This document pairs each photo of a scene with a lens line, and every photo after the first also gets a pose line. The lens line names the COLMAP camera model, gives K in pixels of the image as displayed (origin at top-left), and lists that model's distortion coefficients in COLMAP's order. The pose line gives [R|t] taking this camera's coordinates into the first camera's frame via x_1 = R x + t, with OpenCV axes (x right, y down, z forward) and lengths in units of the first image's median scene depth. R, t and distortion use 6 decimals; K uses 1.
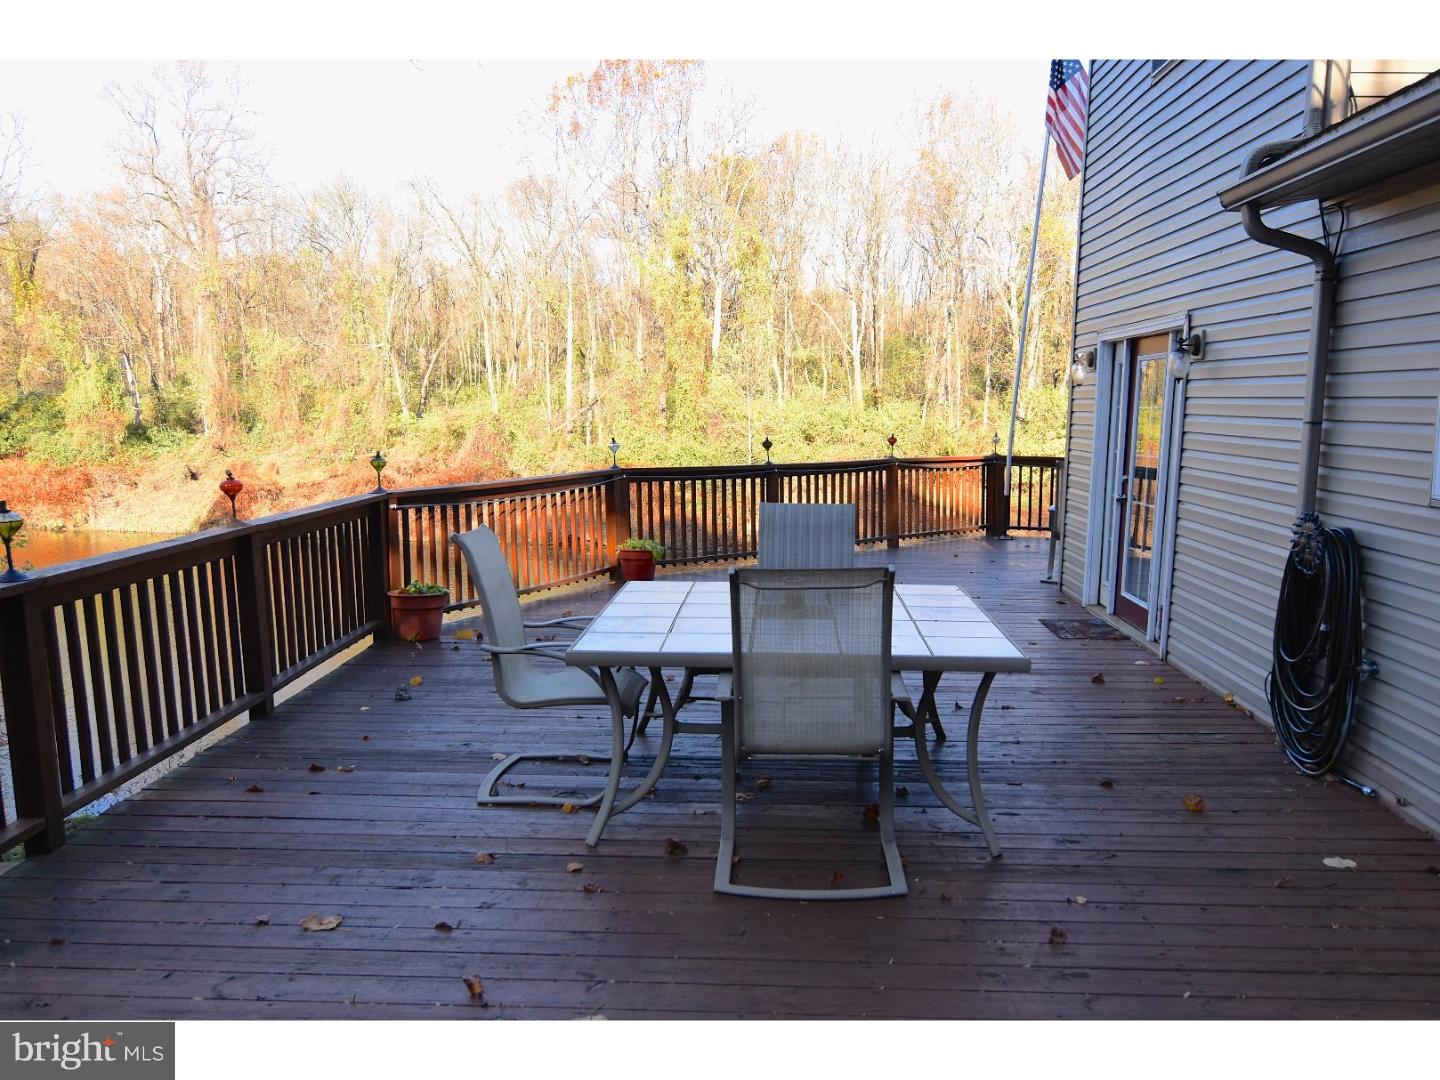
lens RADIAL K [[1151.3, 0, 720.0], [0, 1151.3, 540.0], [0, 0, 1]] dist [-0.007928, -0.001312]
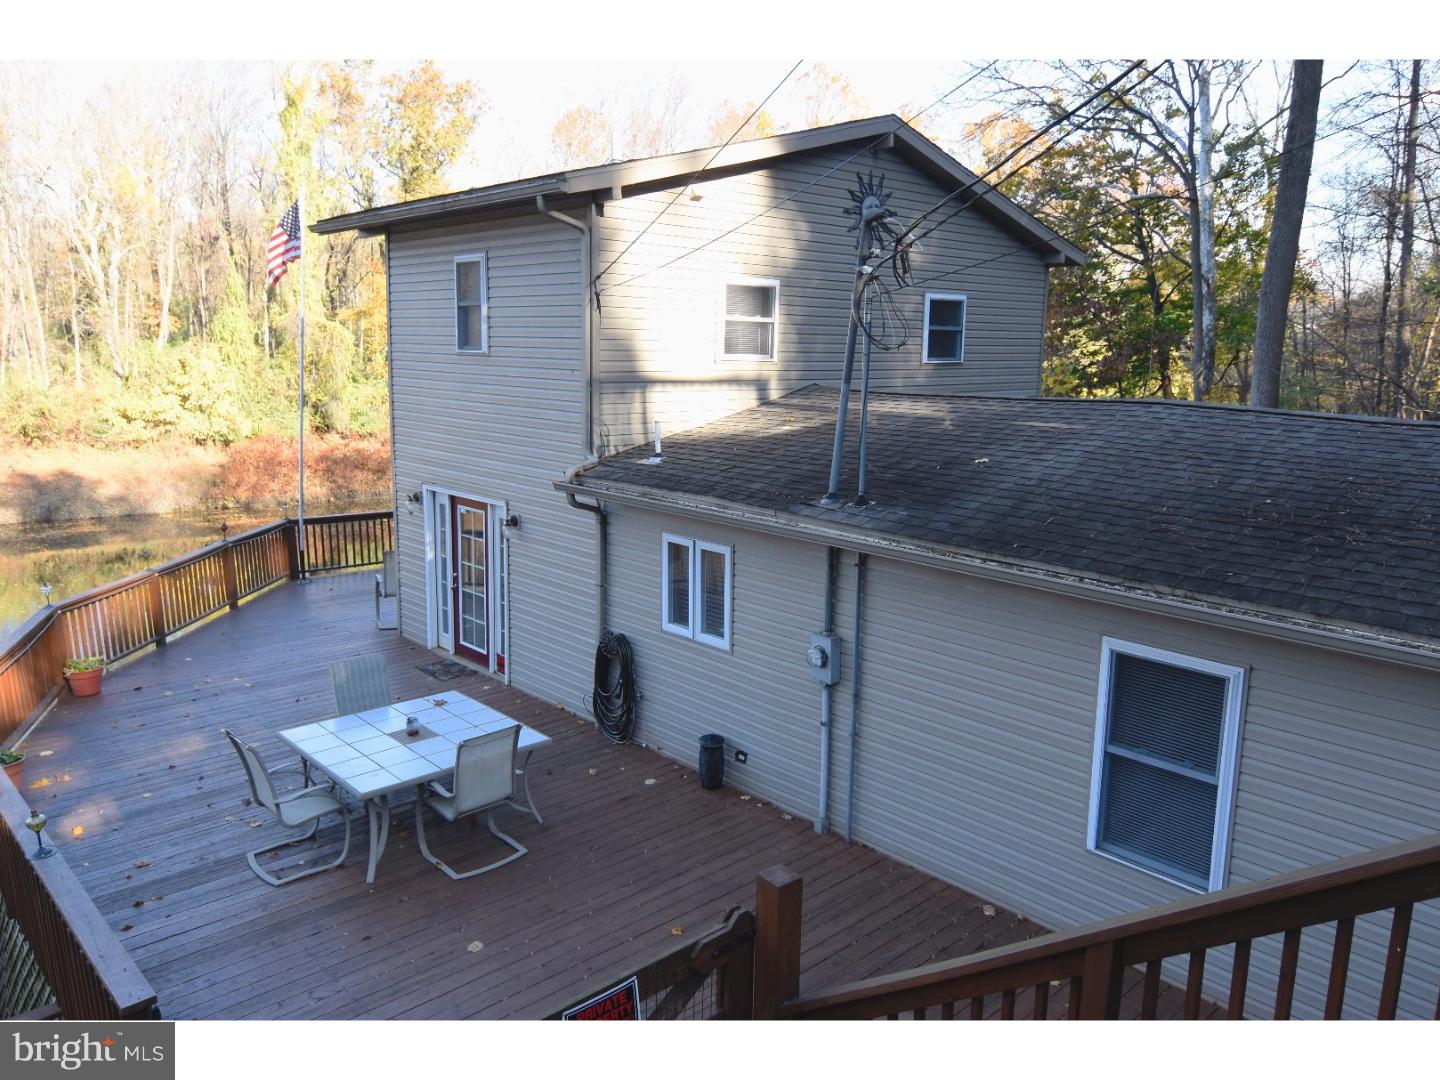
lens RADIAL K [[1043.9, 0, 720.0], [0, 1043.9, 540.0], [0, 0, 1]] dist [0.005767, 0.001449]
pose [[0.701080, -0.132183, 0.700724, -0.696122], [0.079841, 0.991041, 0.107066, -0.374606], [-0.708599, -0.019116, 0.705353, -0.559193]]
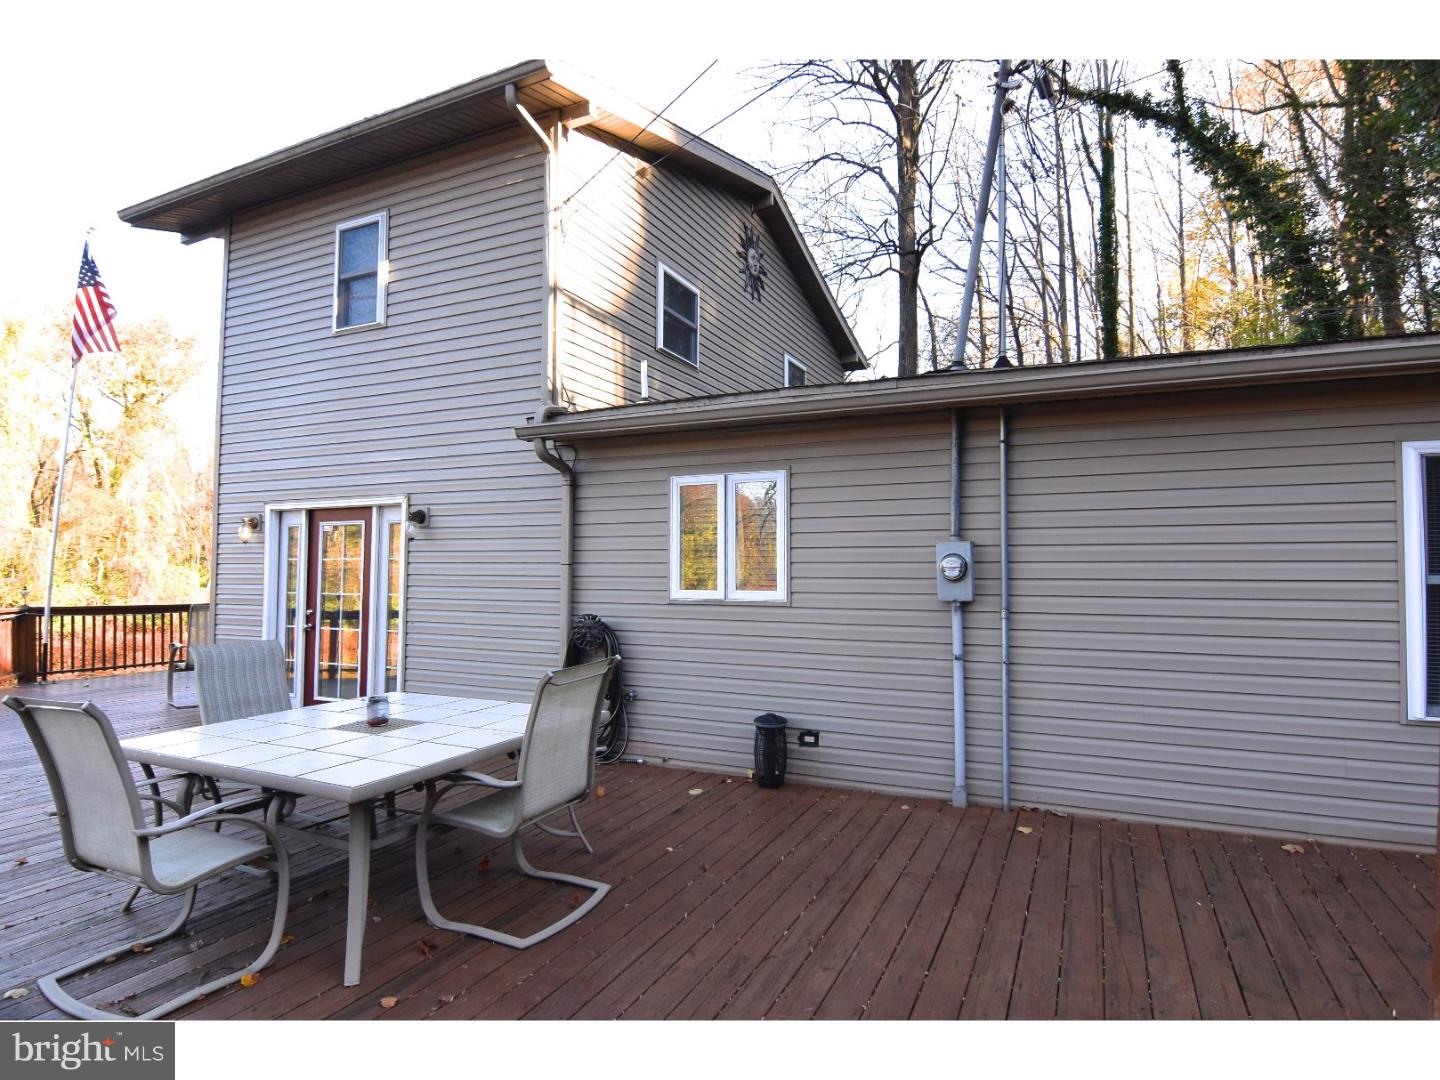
lens RADIAL K [[781.5, 0, 720.0], [0, 781.5, 540.0], [0, 0, 1]] dist [0.007205, -0.021267]
pose [[0.384960, 0.022758, 0.922653, -0.489182], [0.113898, 0.990883, -0.071963, -0.025514], [-0.915878, 0.132792, 0.378858, 0.317089]]
